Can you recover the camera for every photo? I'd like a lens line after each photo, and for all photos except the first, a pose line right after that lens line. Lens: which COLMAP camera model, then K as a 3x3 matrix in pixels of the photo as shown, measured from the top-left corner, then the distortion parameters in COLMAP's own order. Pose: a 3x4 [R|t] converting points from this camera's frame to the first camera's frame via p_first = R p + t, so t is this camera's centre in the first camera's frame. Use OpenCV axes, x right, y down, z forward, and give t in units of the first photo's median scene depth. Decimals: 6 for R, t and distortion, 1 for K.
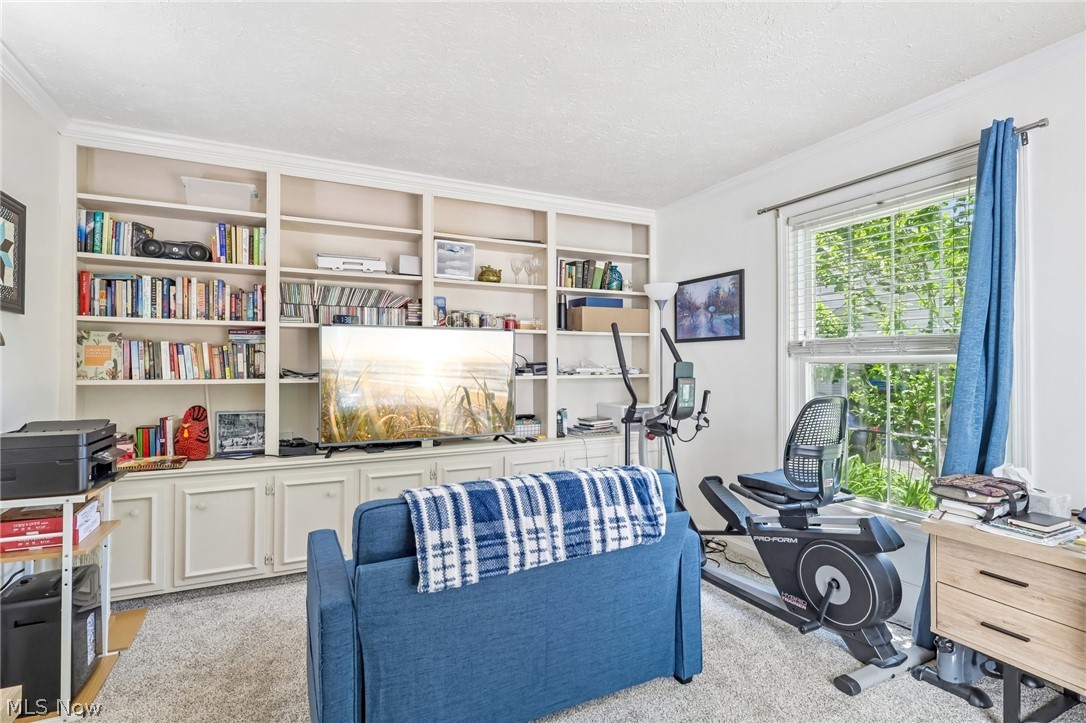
lens RADIAL K [[520.5, 0, 521.6], [0, 520.5, 358.7], [0, 0, 1]] dist [-0.004663, -0.000720]
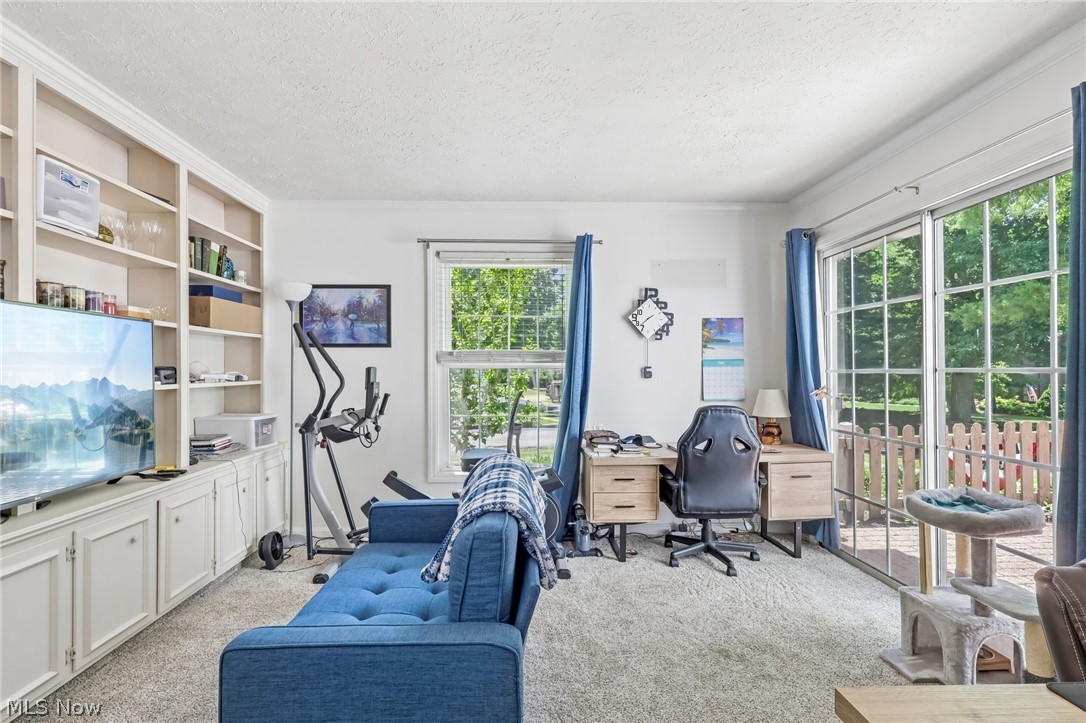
lens RADIAL K [[526.9, 0, 539.2], [0, 526.9, 366.2], [0, 0, 1]] dist [-0.000107, -0.000151]
pose [[0.390750, 0.006908, 0.920471, -0.462823], [-0.007707, 0.999961, -0.004233, 0.005663], [-0.920465, -0.005440, 0.390788, 0.240944]]
